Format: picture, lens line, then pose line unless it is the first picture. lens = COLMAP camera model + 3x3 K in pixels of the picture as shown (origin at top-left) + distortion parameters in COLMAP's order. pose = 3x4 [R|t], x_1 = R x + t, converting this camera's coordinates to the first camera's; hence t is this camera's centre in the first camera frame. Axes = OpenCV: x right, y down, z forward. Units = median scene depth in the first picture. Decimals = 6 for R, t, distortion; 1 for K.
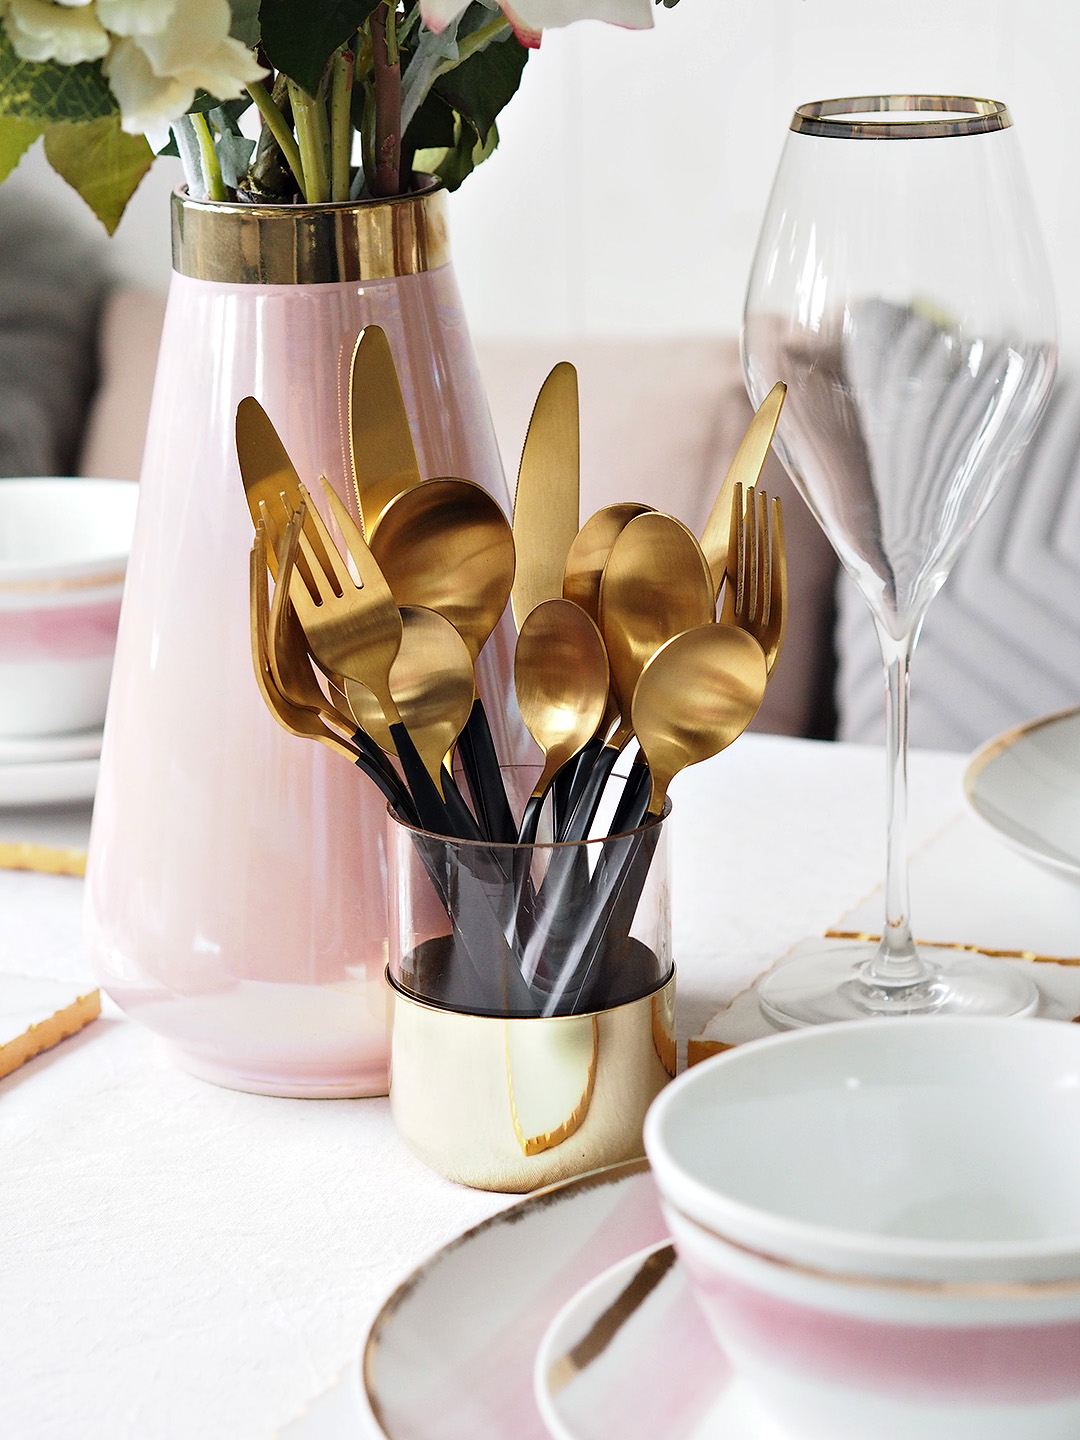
lens RADIAL K [[3924.7, 0, 540.0], [0, 3924.7, 720.0], [0, 0, 1]] dist [0.109894, 1.048753]
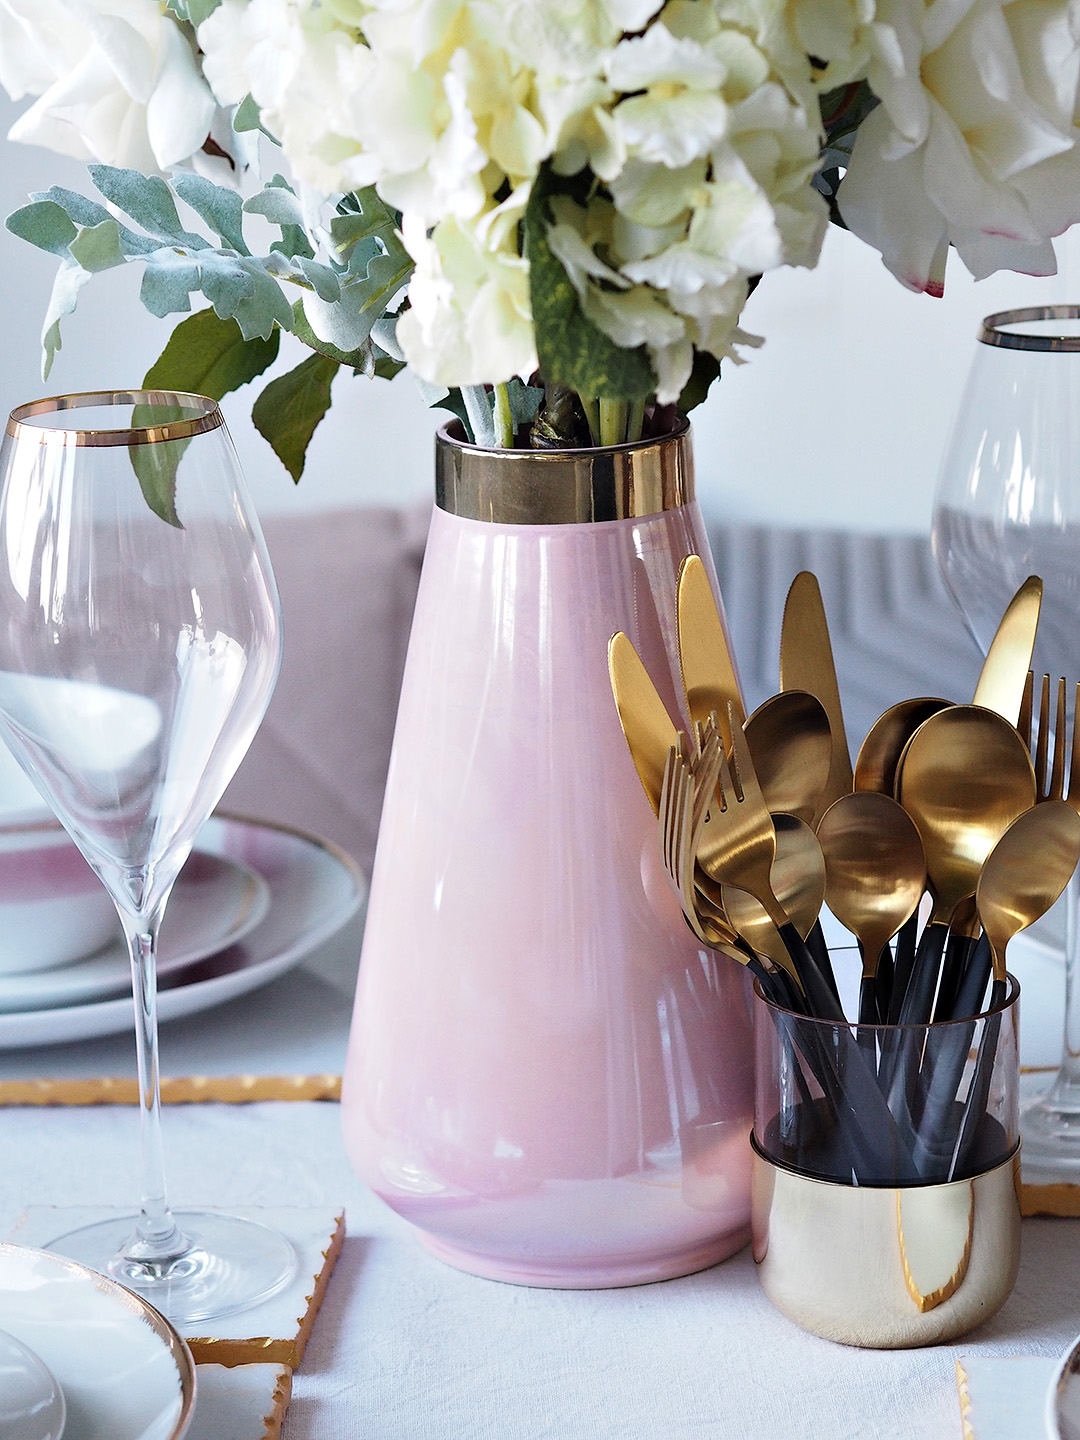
lens RADIAL K [[3924.7, 0, 540.0], [0, 3924.7, 720.0], [0, 0, 1]] dist [0.109894, 1.048753]
pose [[0.940376, -0.096677, 0.326109, -0.428796], [0.103919, 0.994574, -0.004818, -0.054539], [-0.323874, 0.038420, 0.945320, 0.009851]]
